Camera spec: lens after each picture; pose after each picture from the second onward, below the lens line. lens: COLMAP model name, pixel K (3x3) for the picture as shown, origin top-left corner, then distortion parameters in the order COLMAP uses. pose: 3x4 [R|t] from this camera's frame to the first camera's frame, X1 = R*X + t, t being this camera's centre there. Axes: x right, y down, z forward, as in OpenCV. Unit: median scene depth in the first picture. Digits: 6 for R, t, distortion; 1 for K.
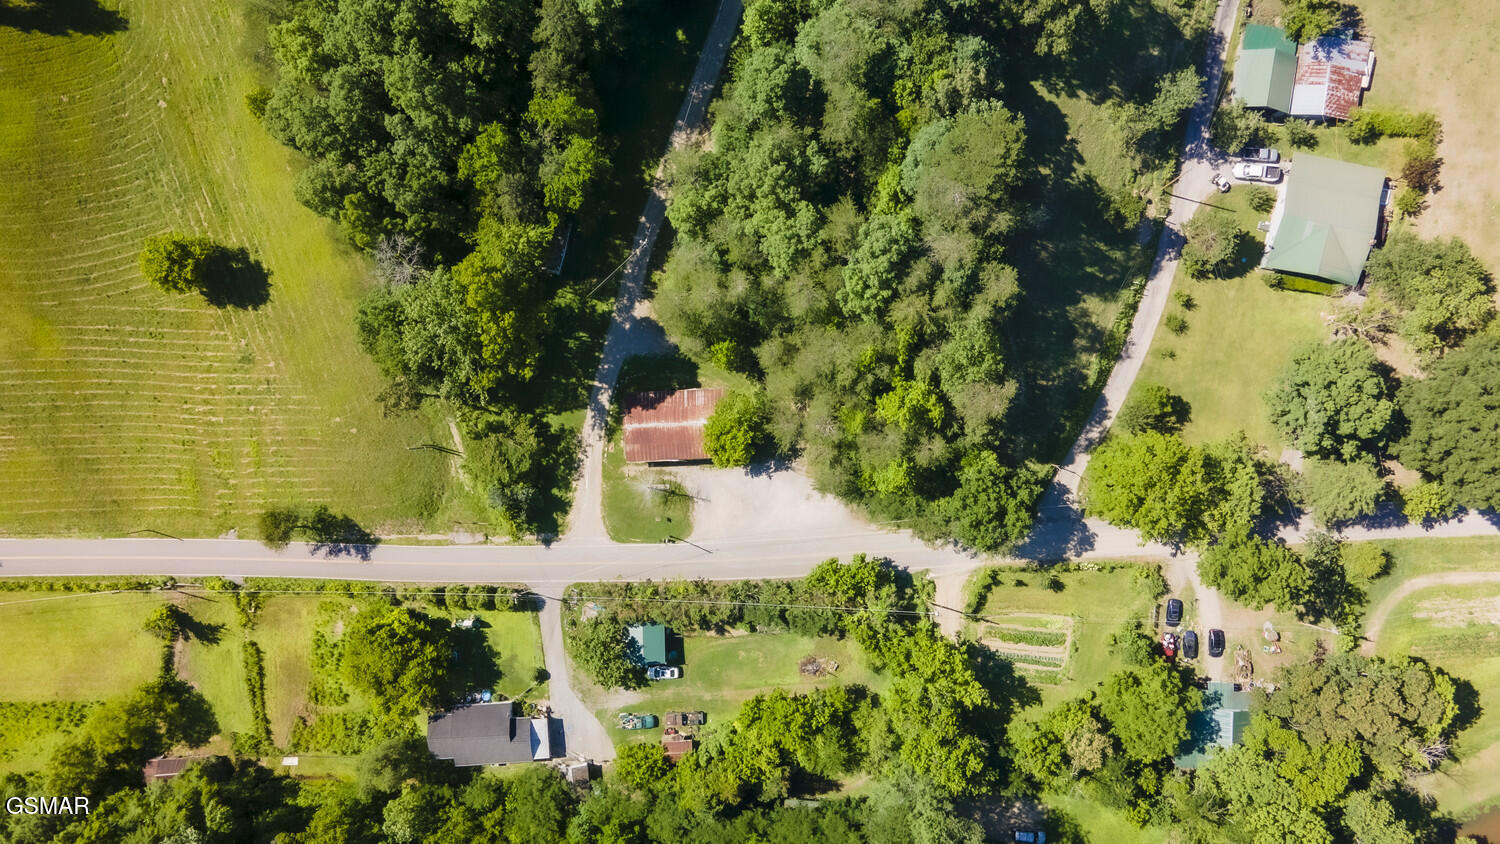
lens RADIAL K [[1119.0, 0, 750.0], [0, 1119.0, 422.0], [0, 0, 1]] dist [-0.026452, 0.136587]
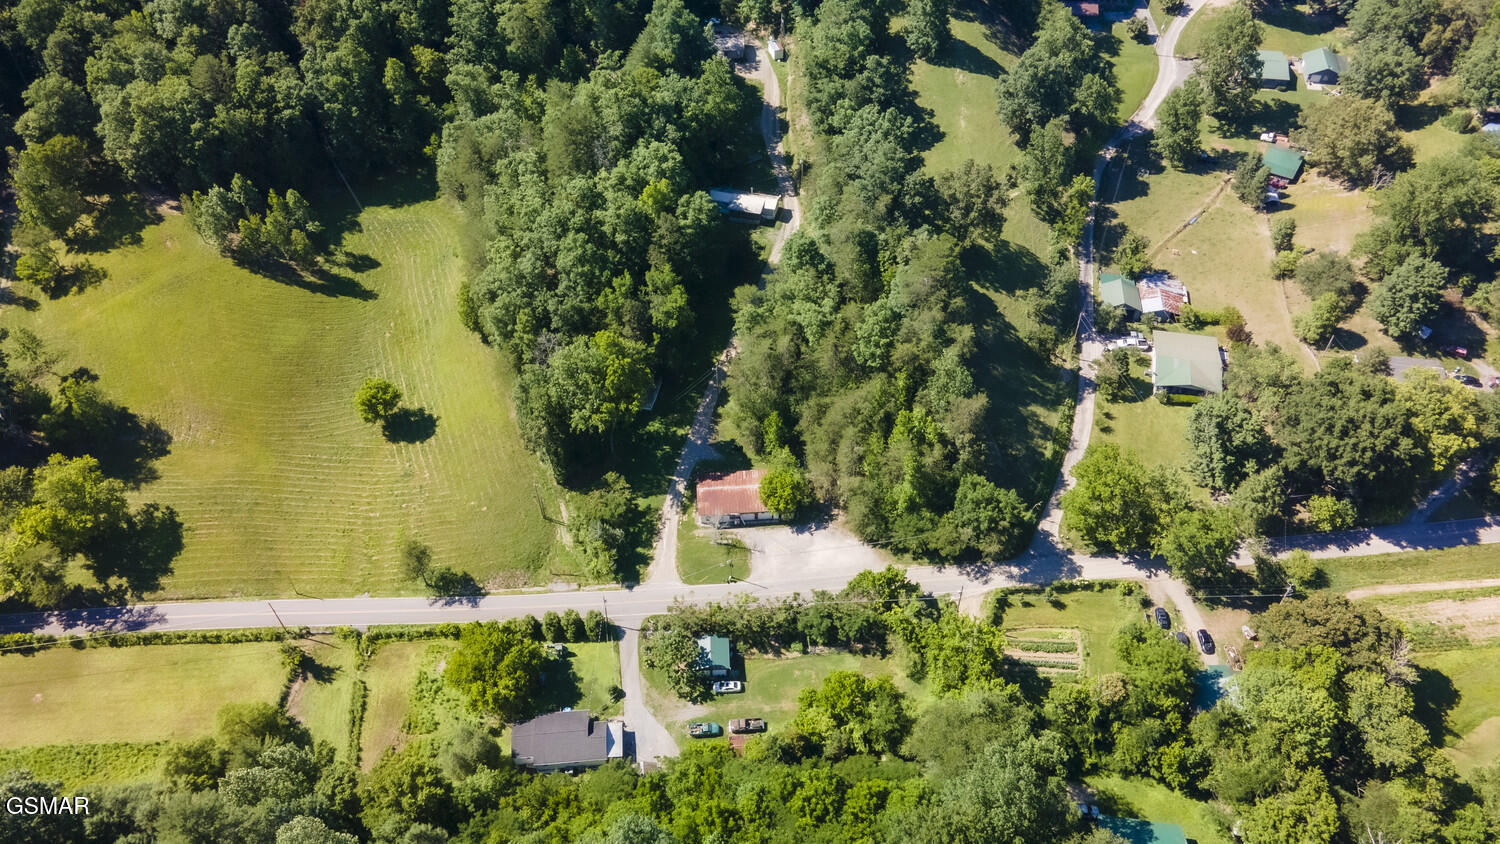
lens RADIAL K [[1119.0, 0, 750.0], [0, 1119.0, 422.0], [0, 0, 1]] dist [-0.026452, 0.136587]
pose [[0.999731, -0.017370, 0.015392, -0.068346], [0.023206, 0.738122, -0.674268, 0.794479], [0.000351, 0.674443, 0.738327, -0.007376]]
